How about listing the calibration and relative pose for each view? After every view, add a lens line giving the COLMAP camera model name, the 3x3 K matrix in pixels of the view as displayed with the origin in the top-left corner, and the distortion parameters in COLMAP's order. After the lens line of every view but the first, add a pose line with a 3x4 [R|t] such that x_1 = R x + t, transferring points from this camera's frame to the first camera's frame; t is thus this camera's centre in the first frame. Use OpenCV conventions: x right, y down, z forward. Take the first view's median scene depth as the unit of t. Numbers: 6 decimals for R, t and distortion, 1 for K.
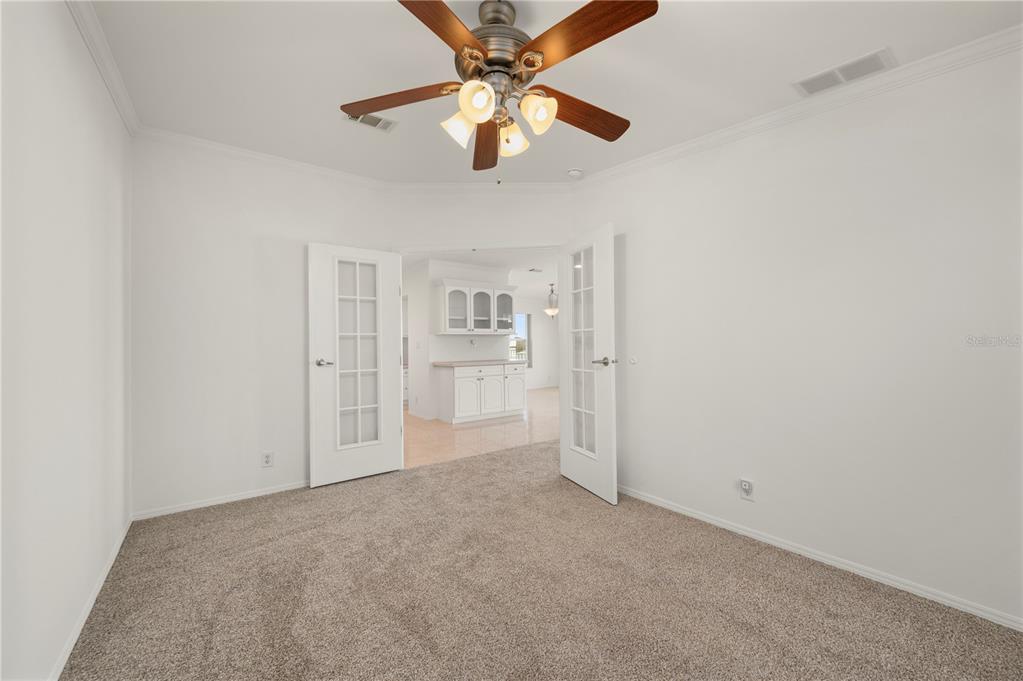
lens RADIAL K [[406.6, 0, 513.3], [0, 406.6, 345.8], [0, 0, 1]] dist [-0.001240, -0.000280]
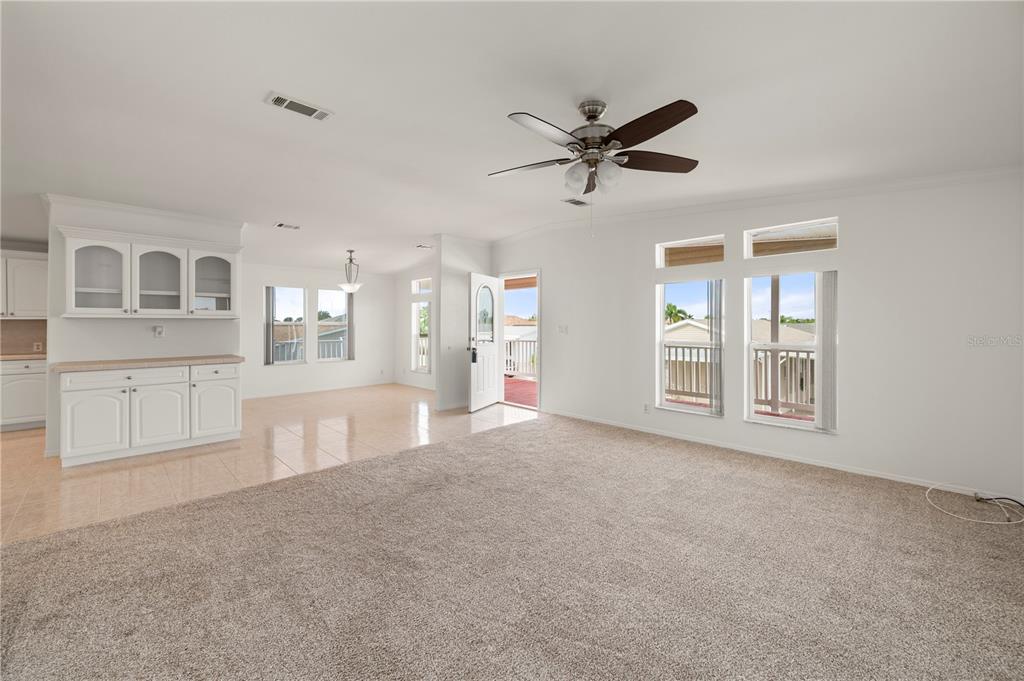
lens RADIAL K [[414.1, 0, 509.8], [0, 414.1, 320.5], [0, 0, 1]] dist [0.001828, 0.000215]
pose [[0.993432, 0.003005, 0.114381, 0.391046], [-0.000857, 0.999823, -0.018819, -0.012207], [-0.114418, 0.018598, 0.993259, 0.283547]]
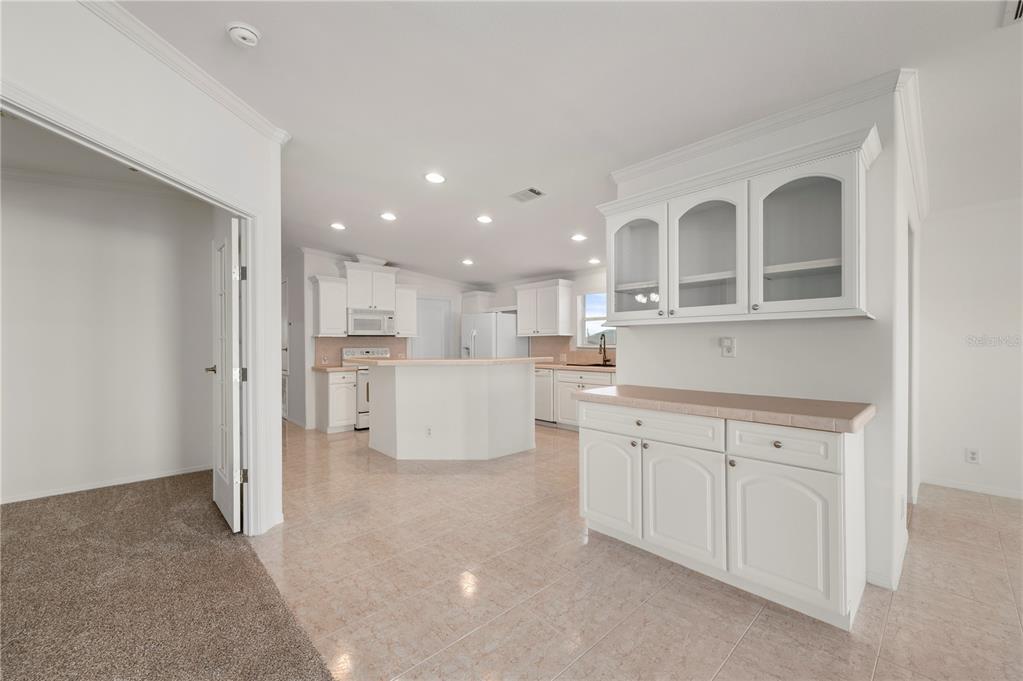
lens RADIAL K [[406.6, 0, 513.3], [0, 406.6, 345.8], [0, 0, 1]] dist [-0.001240, -0.000280]
pose [[0.089568, 0.009729, -0.995933, 0.257253], [-0.002240, 0.999952, 0.009566, -0.010432], [0.995978, 0.001374, 0.089585, 0.789946]]
